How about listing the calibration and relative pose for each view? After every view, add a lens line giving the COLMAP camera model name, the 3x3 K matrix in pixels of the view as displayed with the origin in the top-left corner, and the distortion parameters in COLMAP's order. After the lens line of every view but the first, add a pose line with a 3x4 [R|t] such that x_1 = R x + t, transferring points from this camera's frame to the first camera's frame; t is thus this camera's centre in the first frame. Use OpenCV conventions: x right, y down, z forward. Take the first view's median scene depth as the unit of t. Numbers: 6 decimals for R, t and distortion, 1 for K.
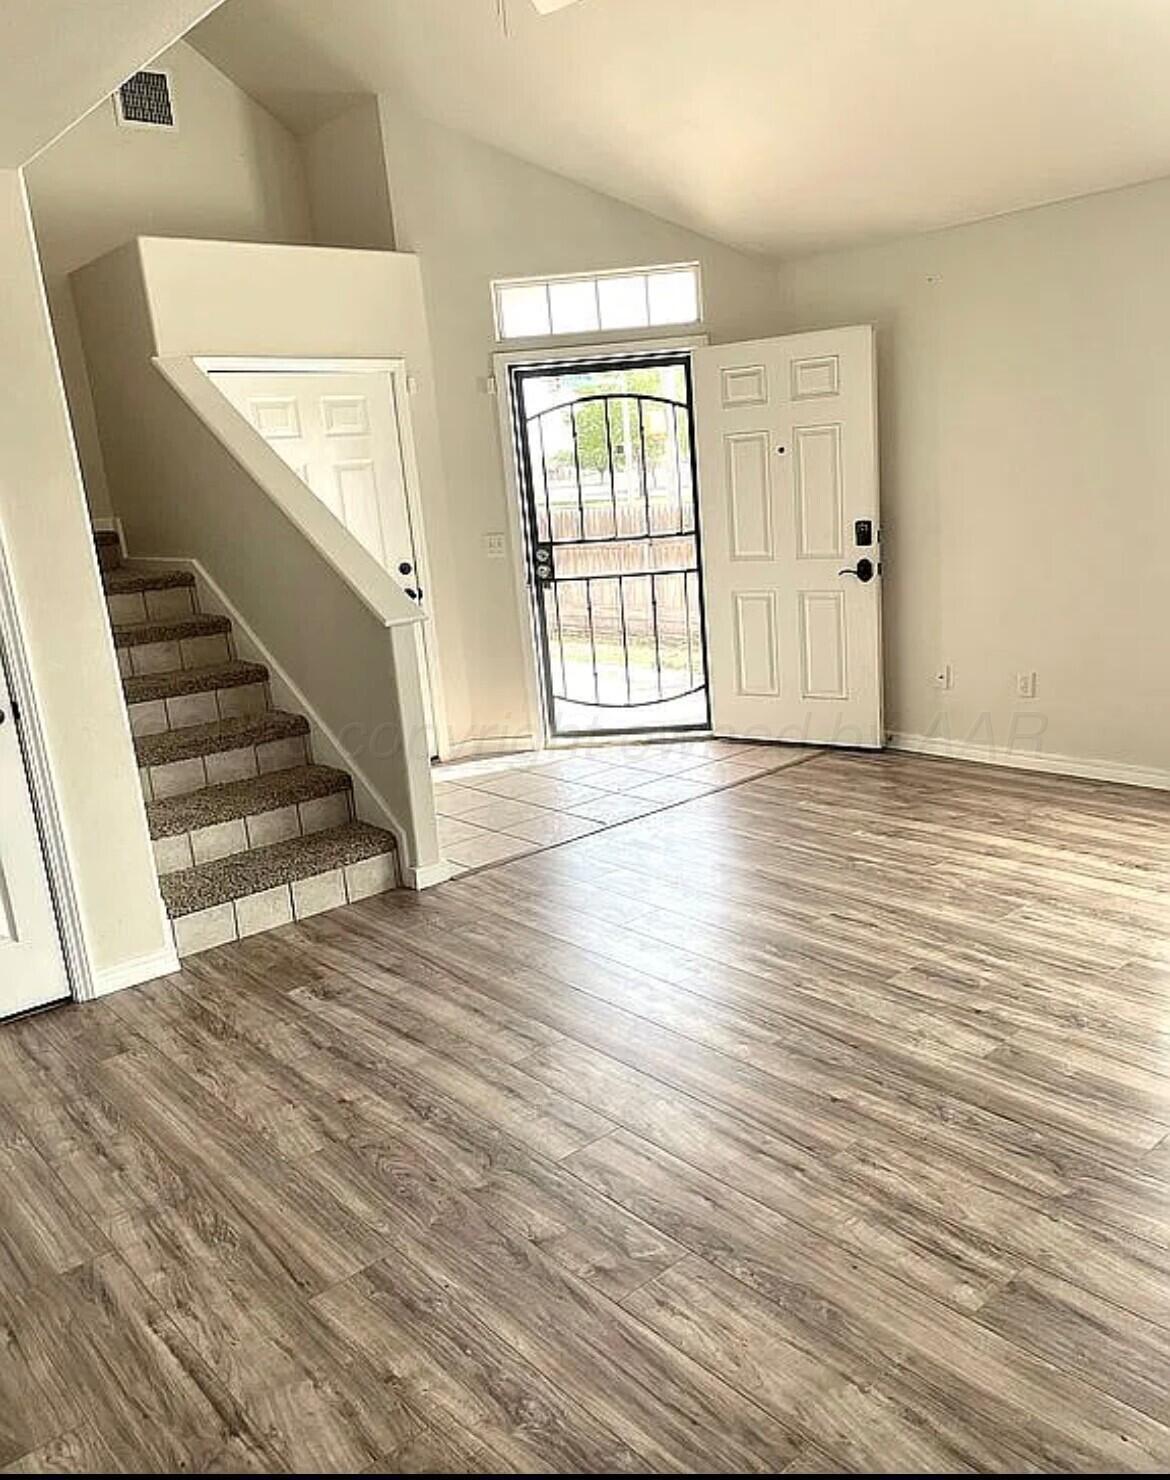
lens RADIAL K [[1165.4, 0, 592.1], [0, 1165.4, 748.3], [0, 0, 1]] dist [0.047195, -0.003705]
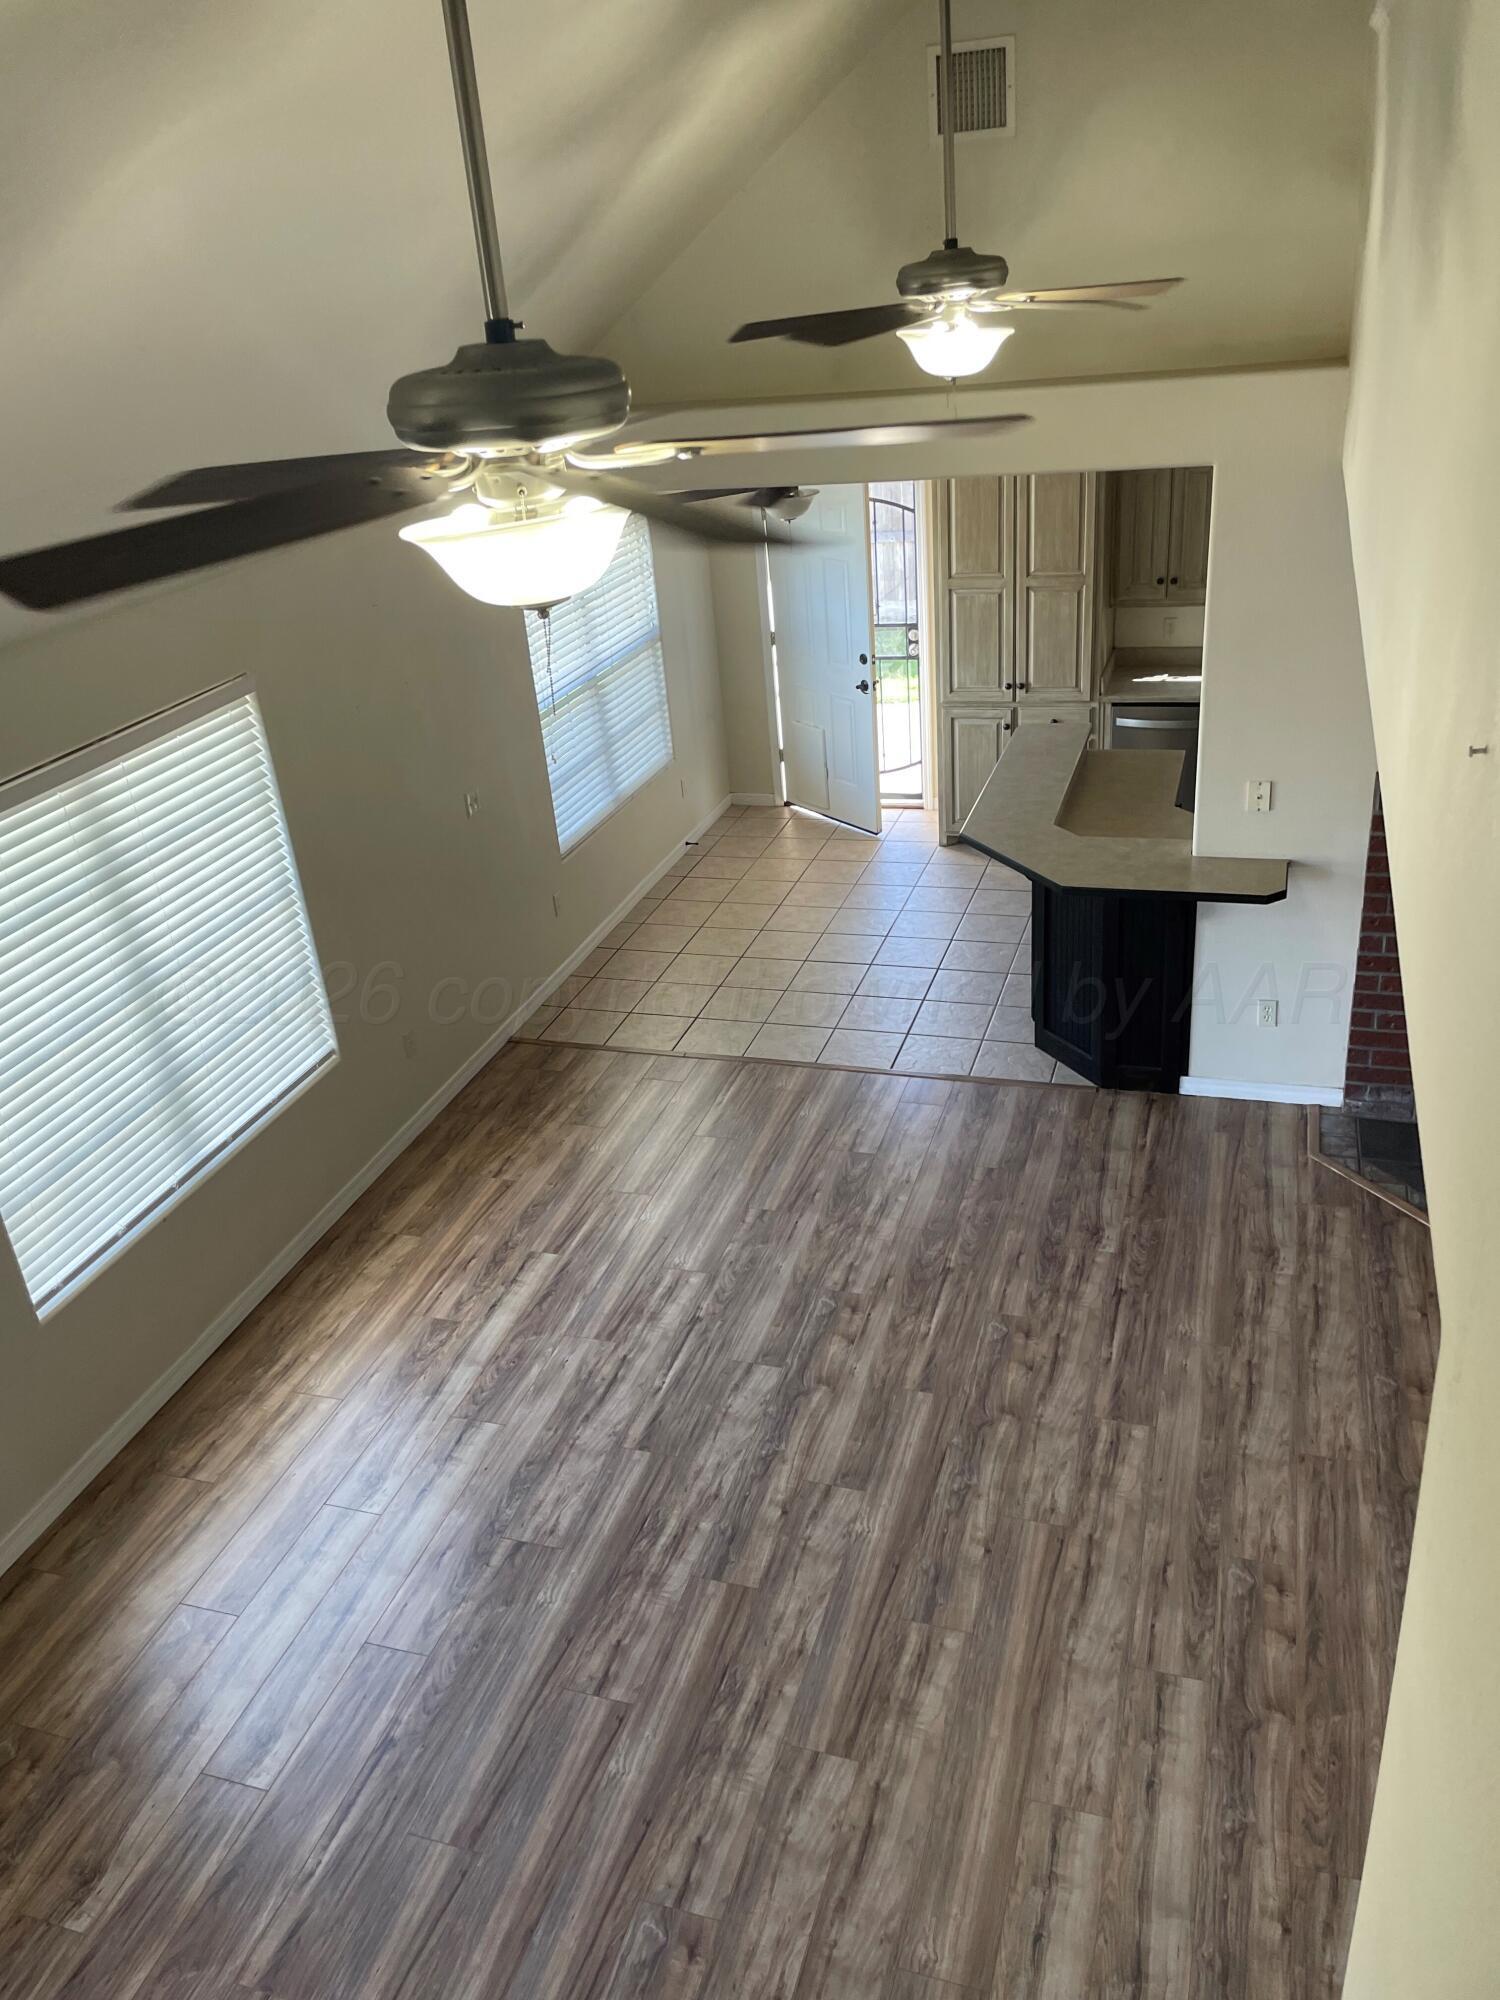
lens RADIAL K [[1509.3, 0, 754.4], [0, 1509.3, 1002.4], [0, 0, 1]] dist [0.069157, -0.082727]
pose [[-0.507854, -0.271130, 0.817663, -0.599191], [0.320940, 0.821294, 0.471671, -0.735213], [-0.799426, 0.501961, -0.330082, 1.074489]]
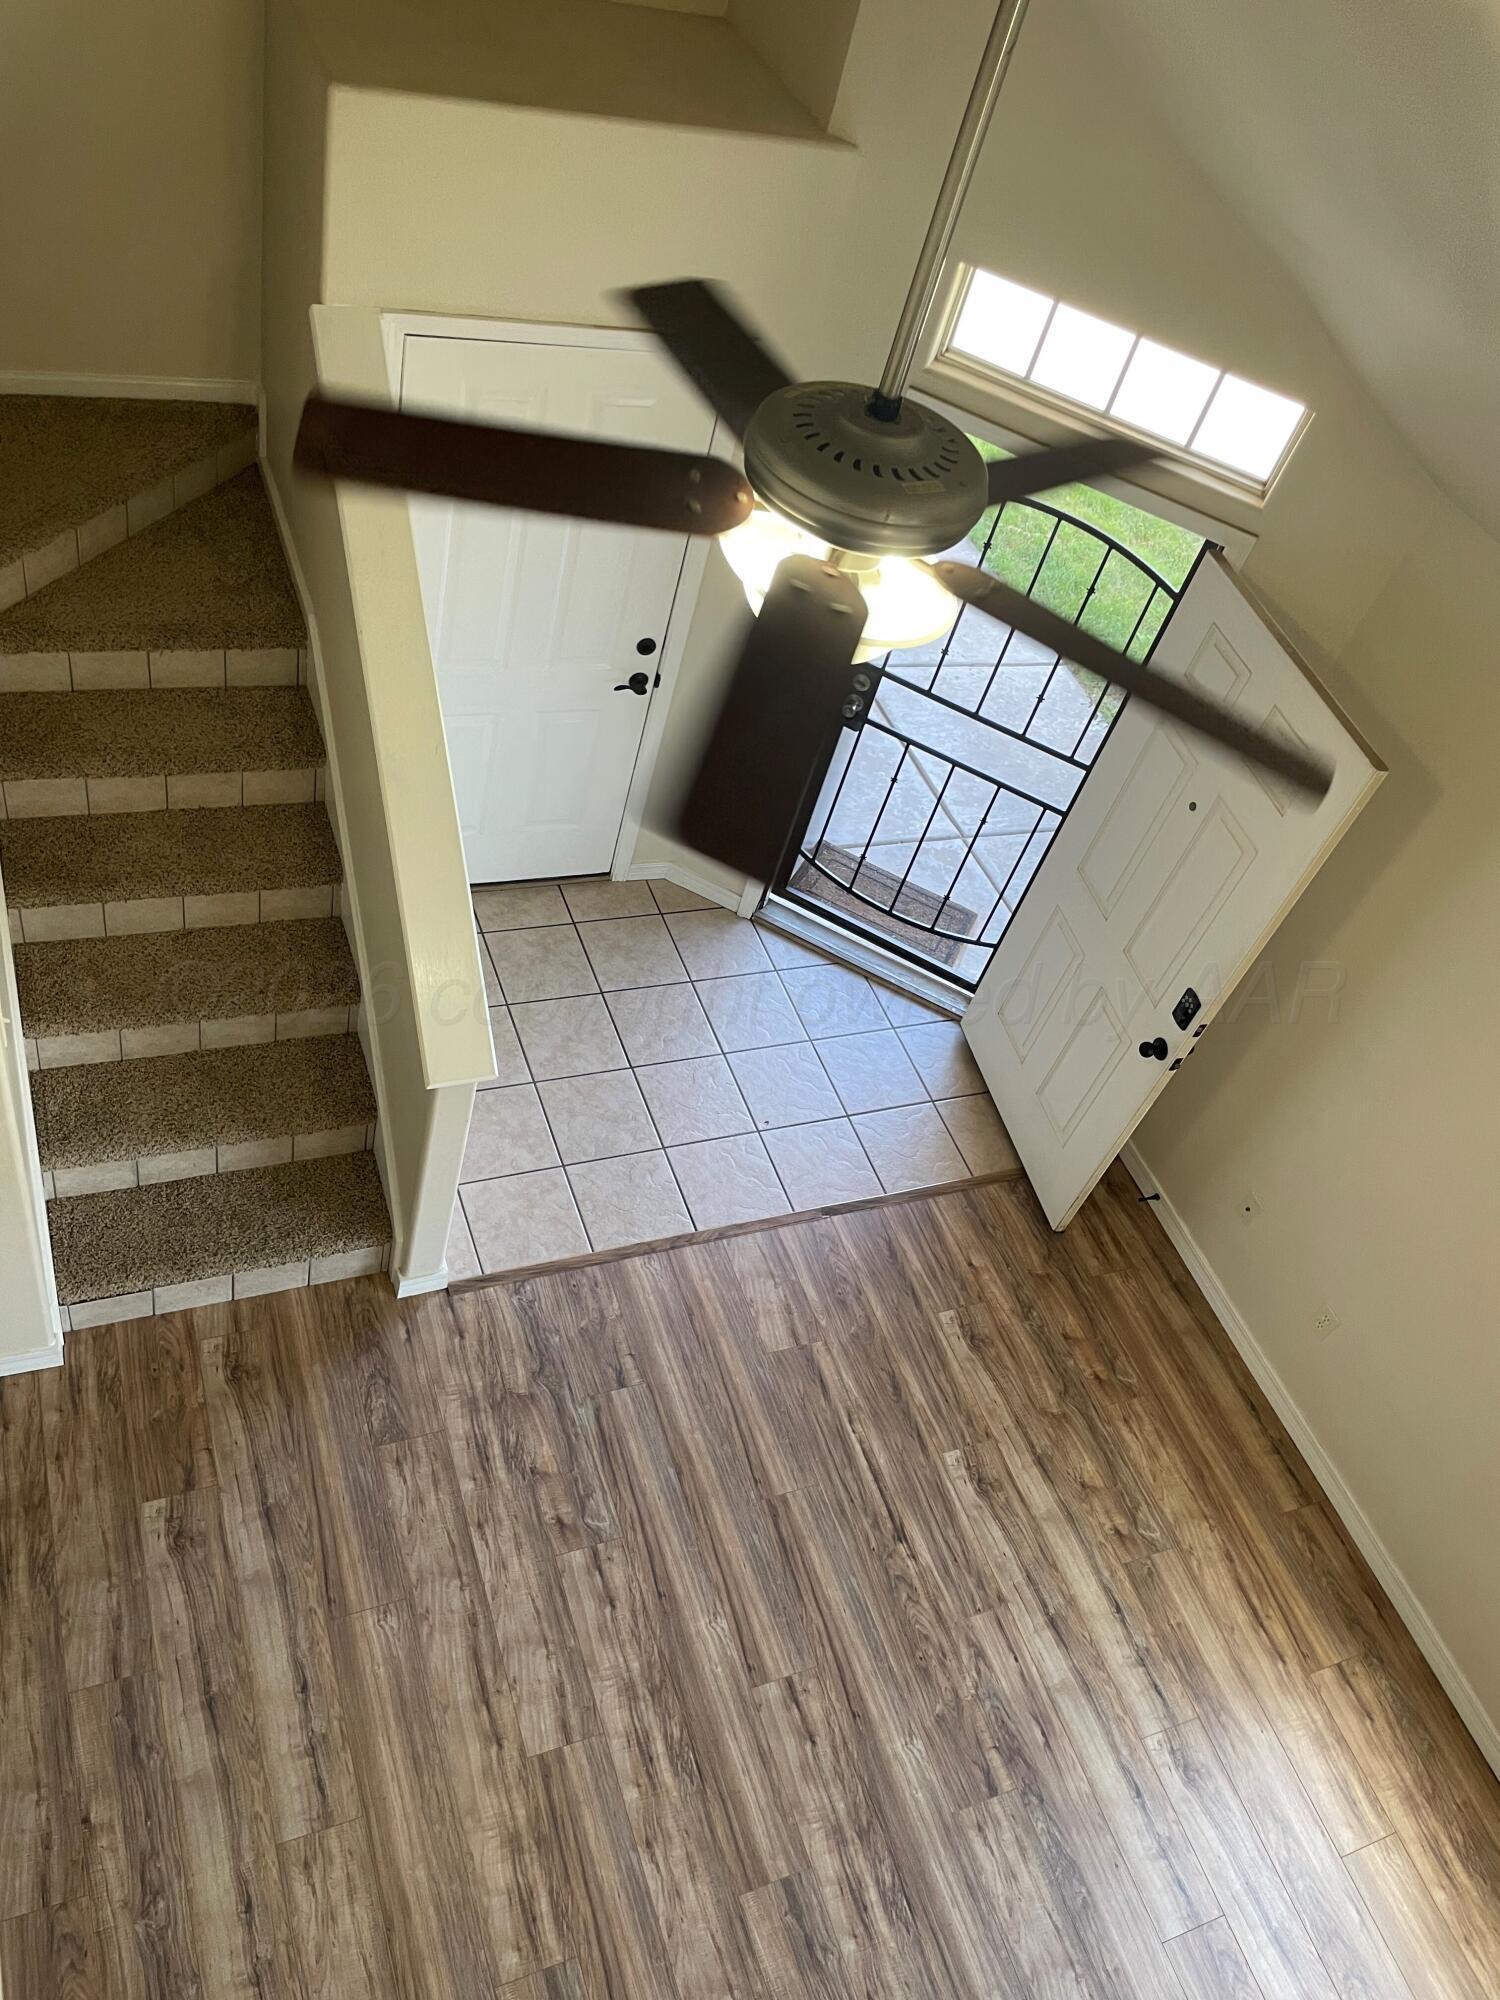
lens RADIAL K [[1509.3, 0, 747.6], [0, 1509.3, 990.1], [0, 0, 1]] dist [0.069157, -0.082727]
pose [[0.892621, 0.450755, -0.006904, -0.028884], [-0.375341, 0.751589, 0.542432, -0.820035], [0.249693, -0.481595, 0.840072, 0.352651]]
